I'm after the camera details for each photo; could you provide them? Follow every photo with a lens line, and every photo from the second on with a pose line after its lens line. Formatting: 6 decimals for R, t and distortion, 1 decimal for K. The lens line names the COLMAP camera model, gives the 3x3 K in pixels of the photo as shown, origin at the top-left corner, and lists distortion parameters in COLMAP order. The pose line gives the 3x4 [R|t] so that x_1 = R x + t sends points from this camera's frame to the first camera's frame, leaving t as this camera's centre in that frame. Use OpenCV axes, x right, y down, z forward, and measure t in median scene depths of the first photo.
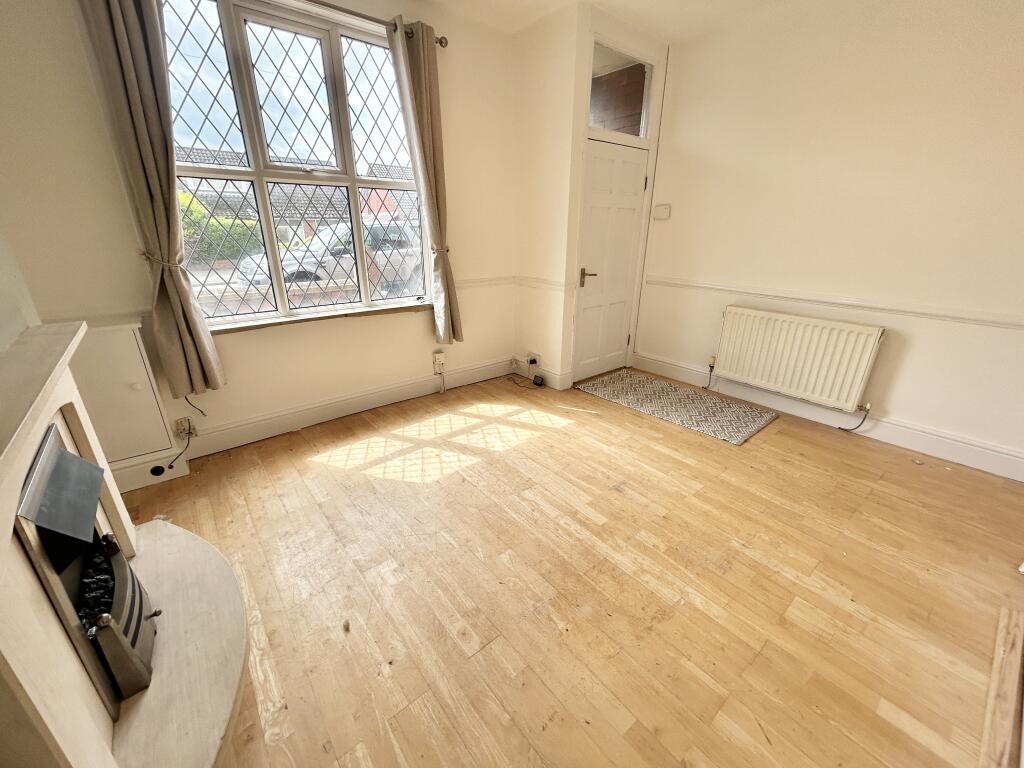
lens RADIAL K [[415.6, 0, 511.1], [0, 415.6, 382.7], [0, 0, 1]] dist [0.001364, 0.000094]
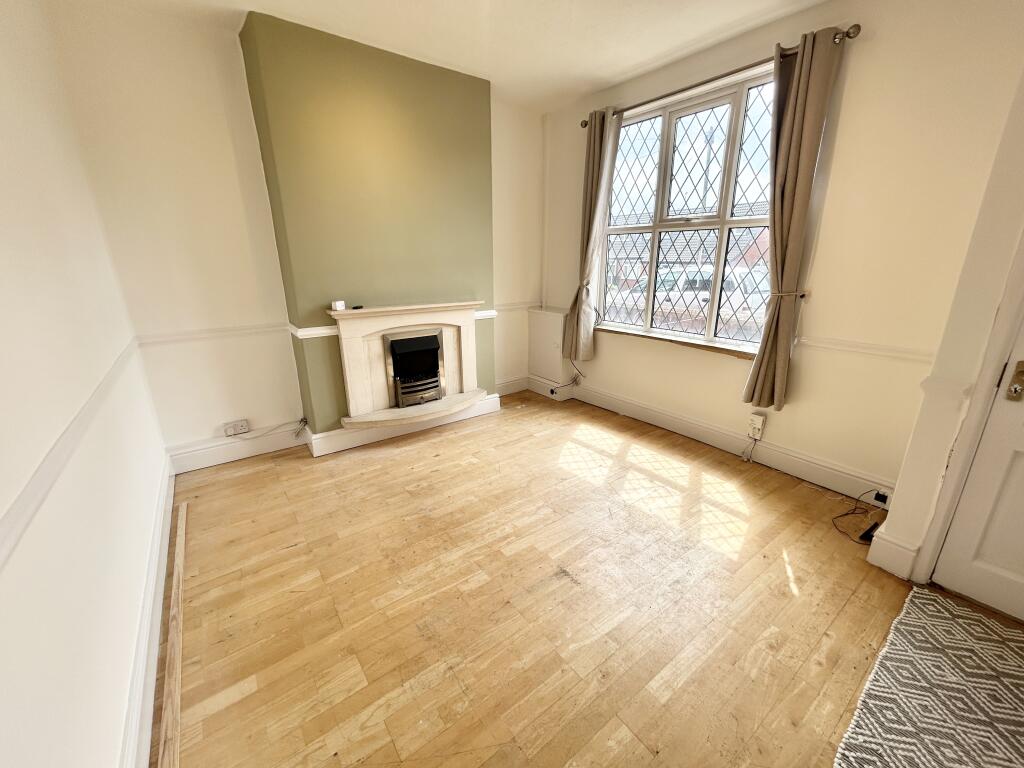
lens RADIAL K [[415.6, 0, 510.5], [0, 415.6, 381.9], [0, 0, 1]] dist [0.001364, 0.000094]
pose [[-0.049012, 0.277215, -0.959557, 0.829242], [-0.352266, 0.894179, 0.276320, -0.245415], [0.934616, 0.351563, 0.053827, 0.630580]]
